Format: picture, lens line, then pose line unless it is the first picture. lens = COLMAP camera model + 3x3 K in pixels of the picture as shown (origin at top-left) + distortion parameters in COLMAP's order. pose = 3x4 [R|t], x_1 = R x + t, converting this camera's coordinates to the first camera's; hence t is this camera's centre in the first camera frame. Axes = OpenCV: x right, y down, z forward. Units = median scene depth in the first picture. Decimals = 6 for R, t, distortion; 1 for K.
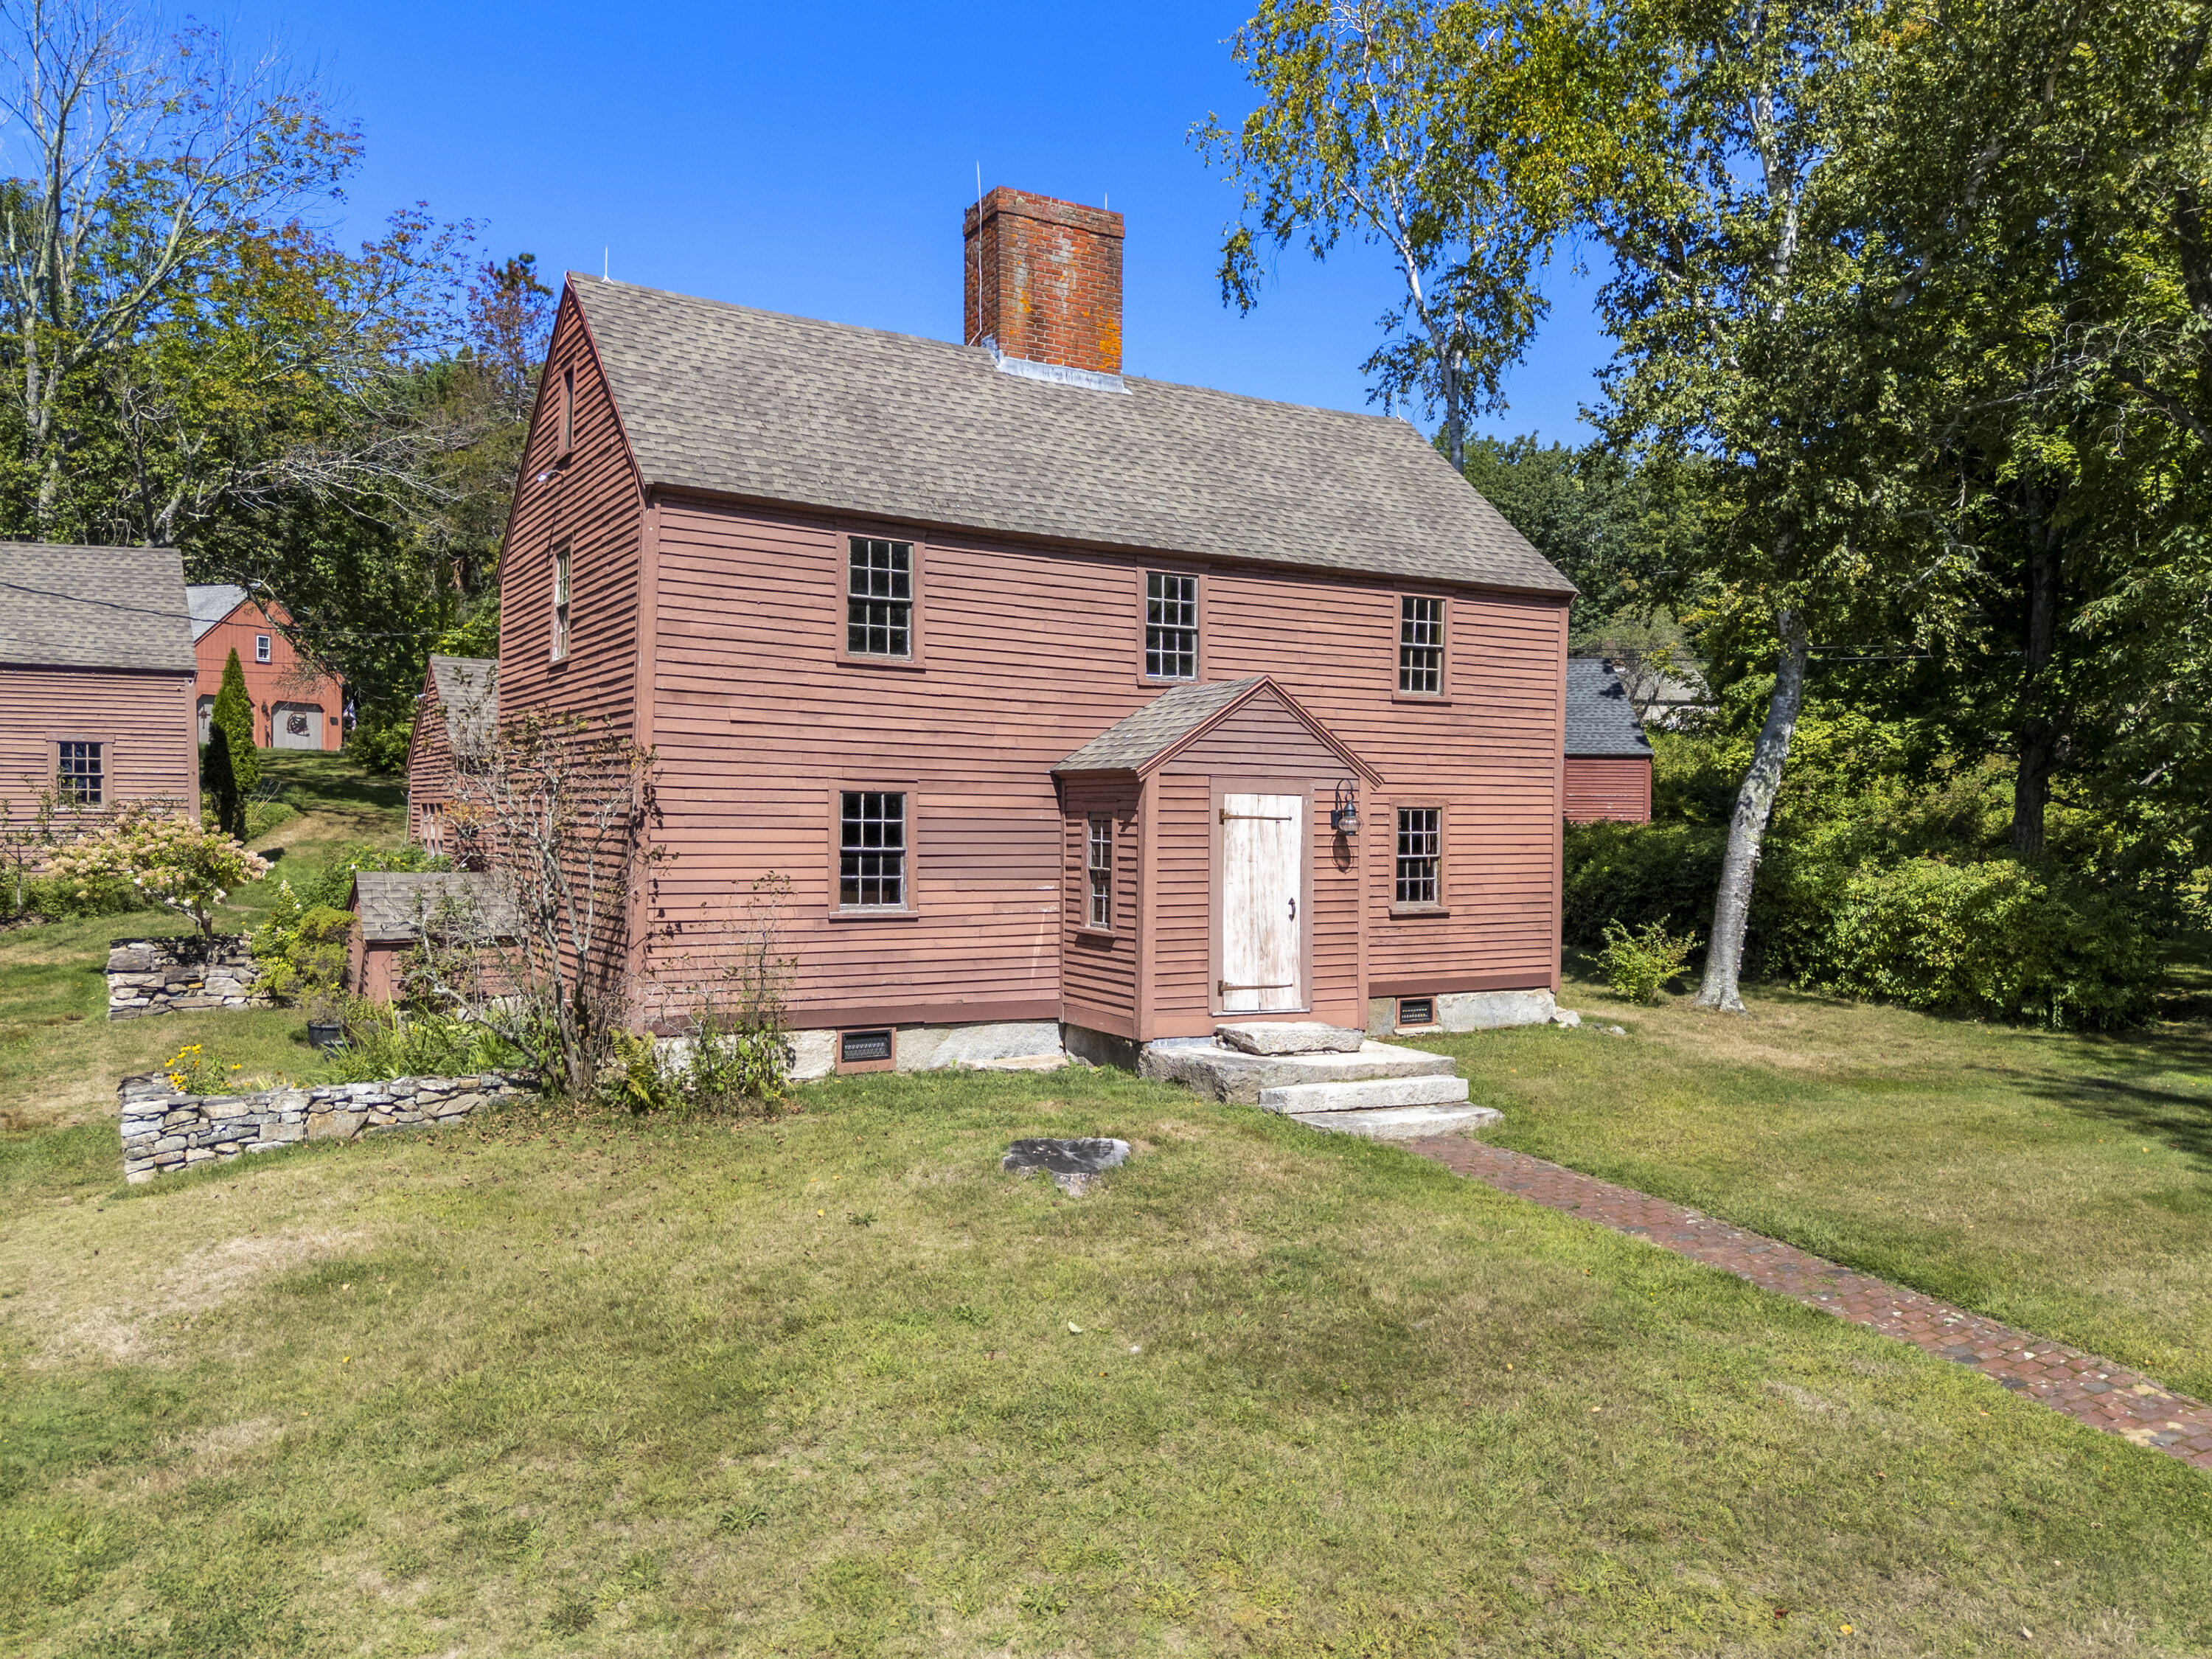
lens RADIAL K [[1638.8, 0, 1110.5], [0, 1638.8, 824.1], [0, 0, 1]] dist [0.068628, -0.060571]
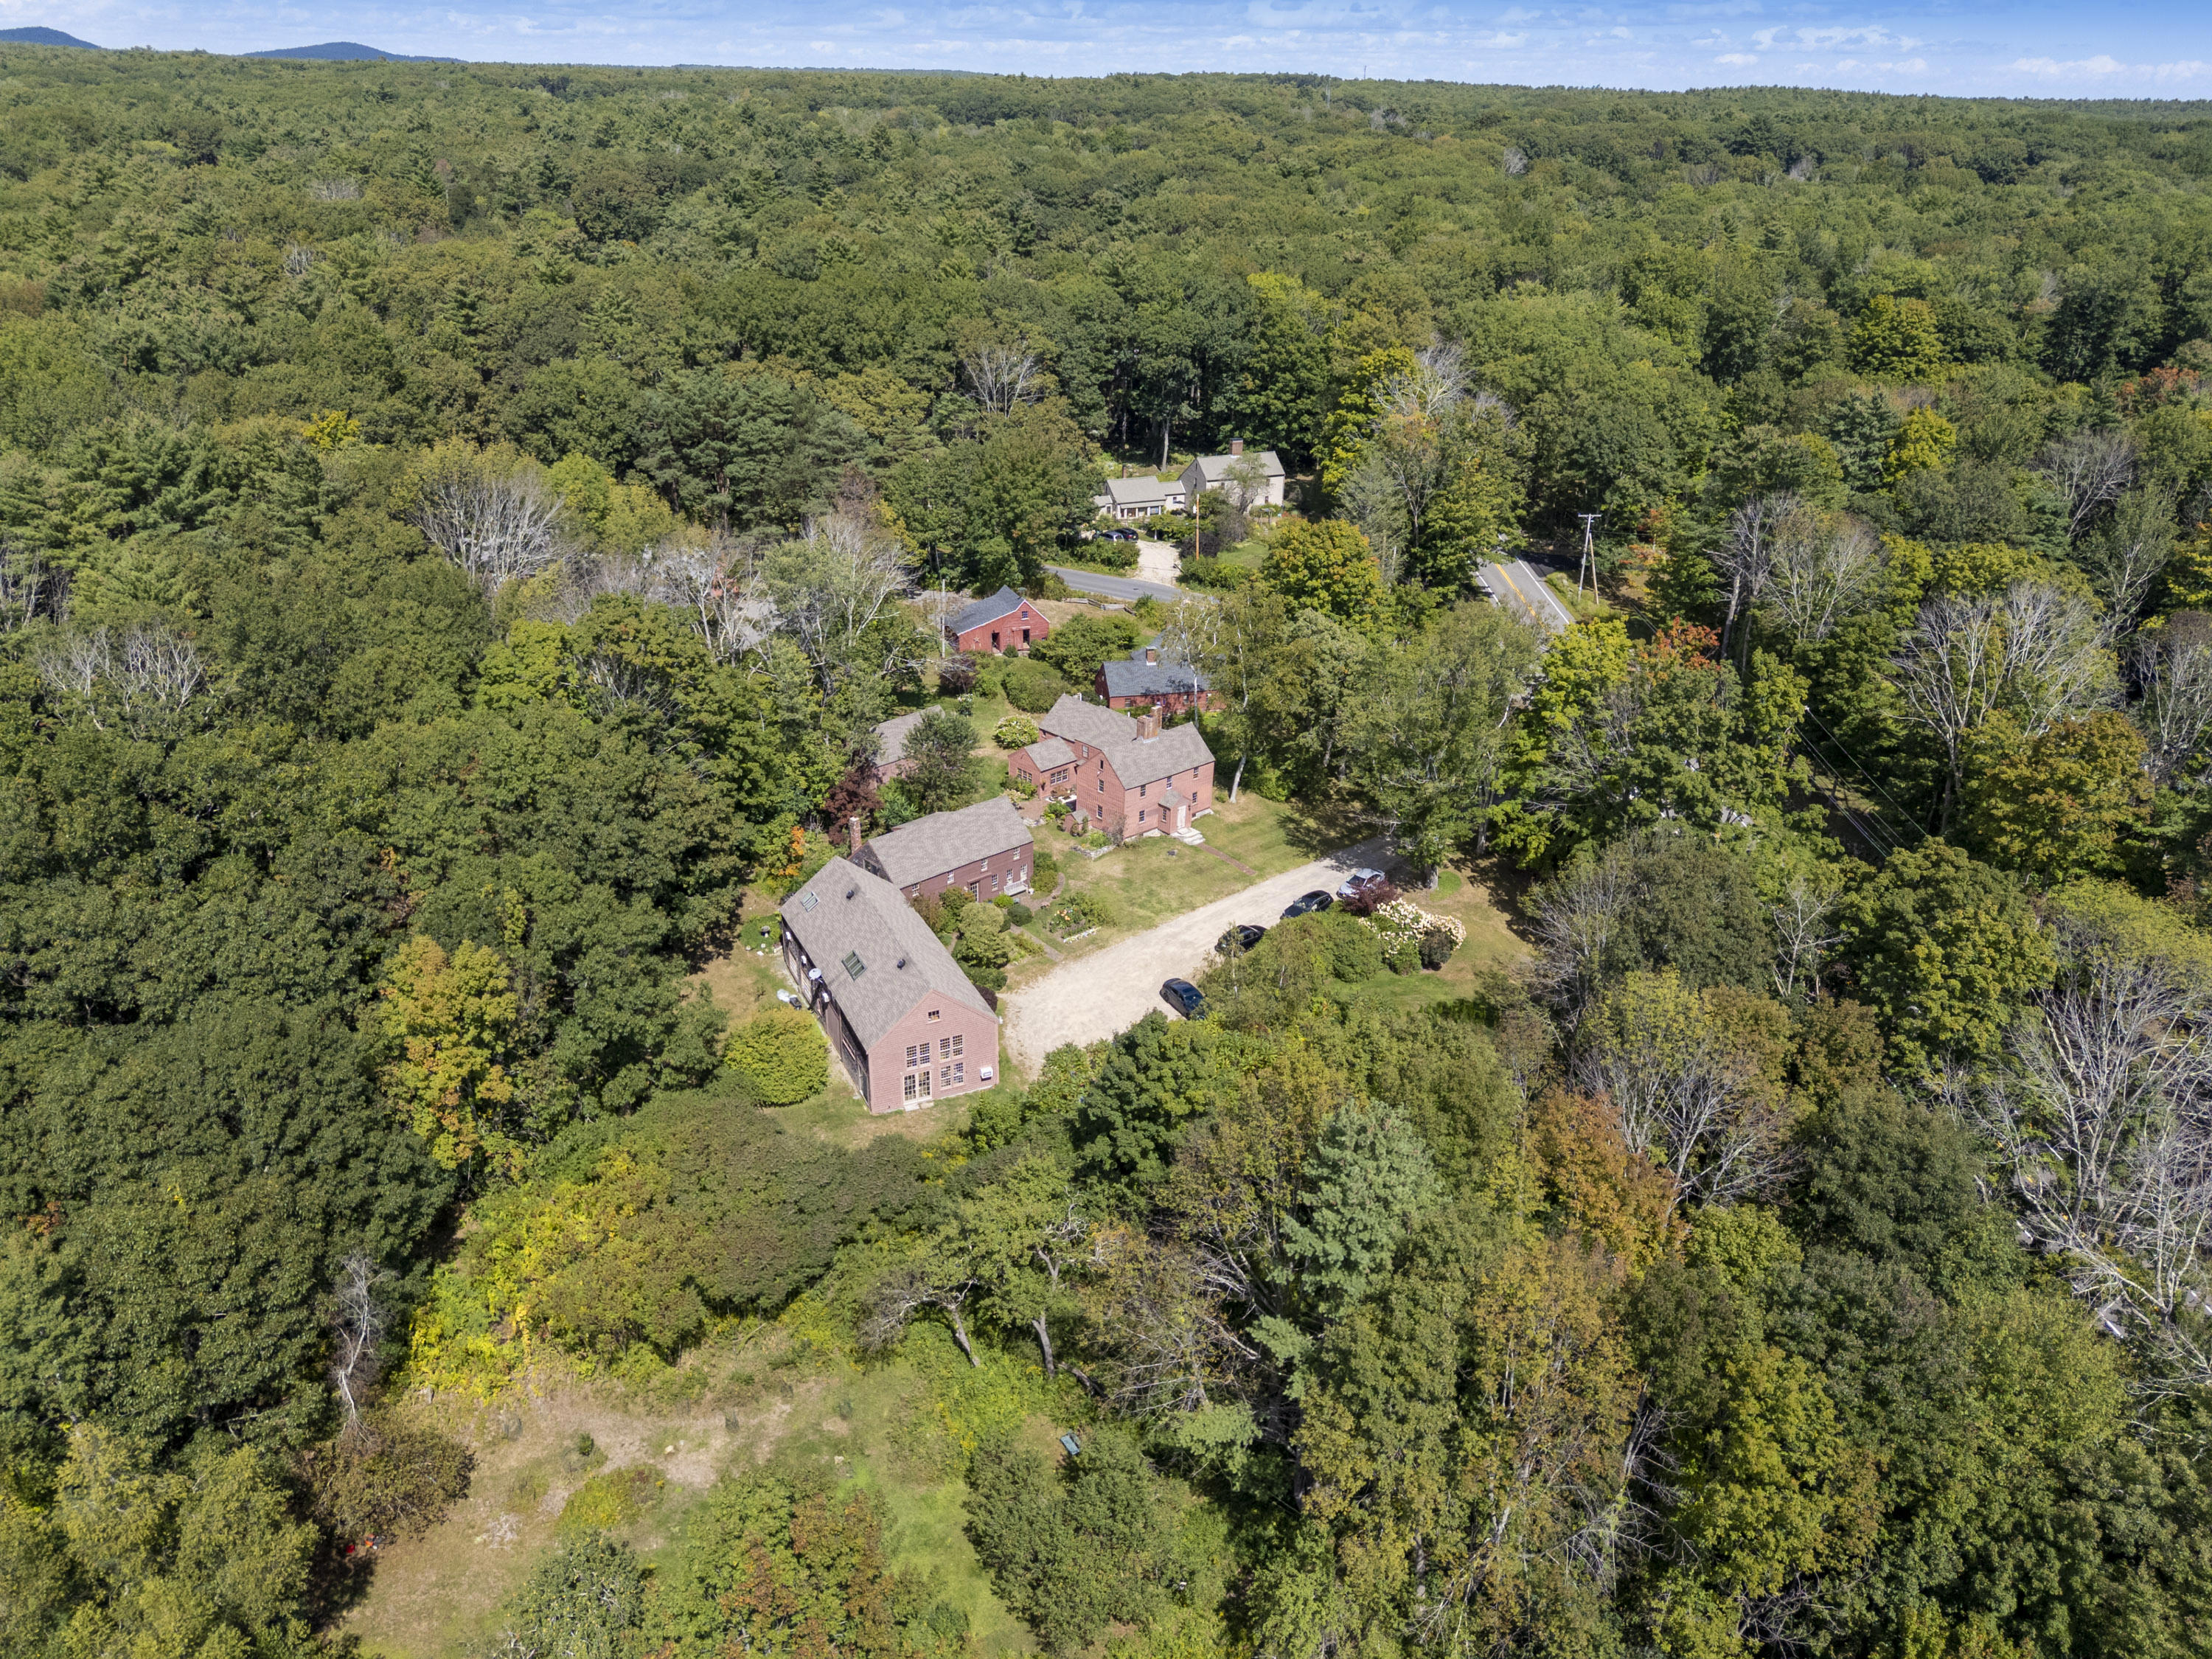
lens RADIAL K [[1647.3, 0, 1106.0], [0, 1647.3, 829.5], [0, 0, 1]] dist [0.094071, -0.067234]
pose [[0.977888, -0.076557, 0.194614, -2.167491], [-0.017897, 0.896538, 0.442605, -4.049635], [-0.208363, -0.436301, 0.875343, -7.192258]]
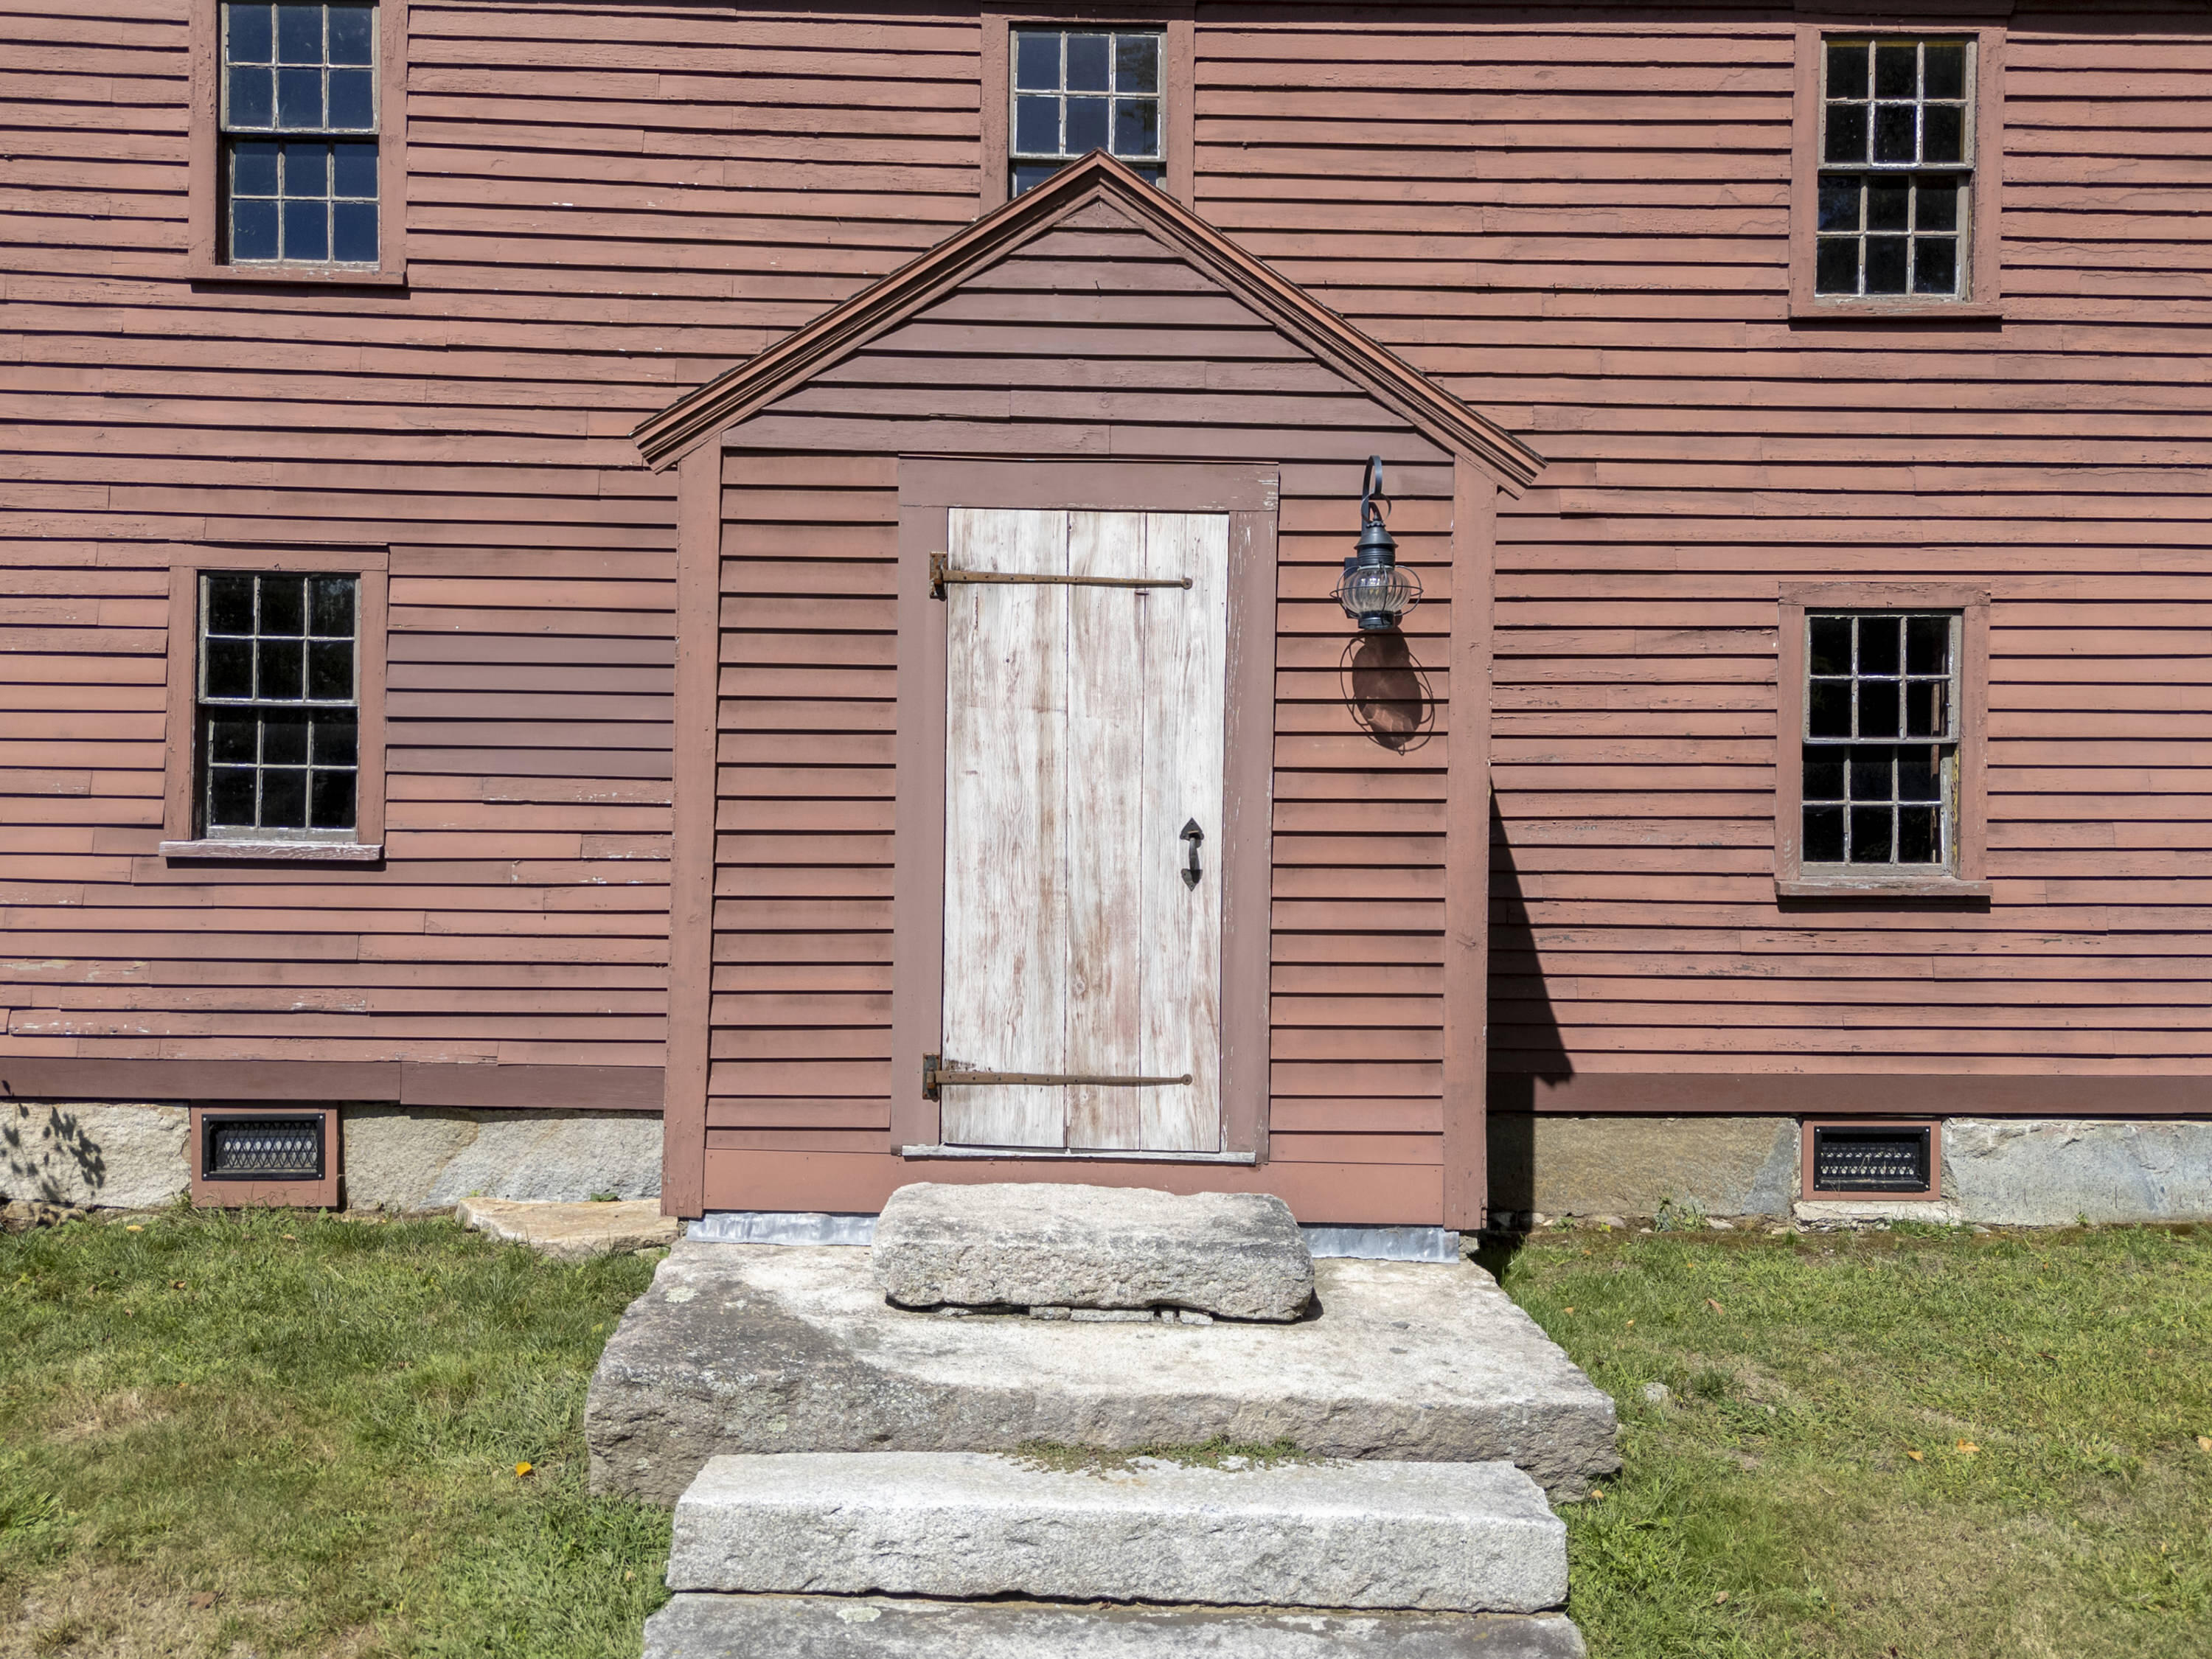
lens RADIAL K [[1638.8, 0, 1110.5], [0, 1638.8, 824.1], [0, 0, 1]] dist [0.068628, -0.060571]
pose [[0.871533, 0.002165, -0.490332, 0.261900], [-0.002248, 0.999997, 0.000420, 0.046015], [0.490332, 0.000736, 0.871535, 0.703378]]
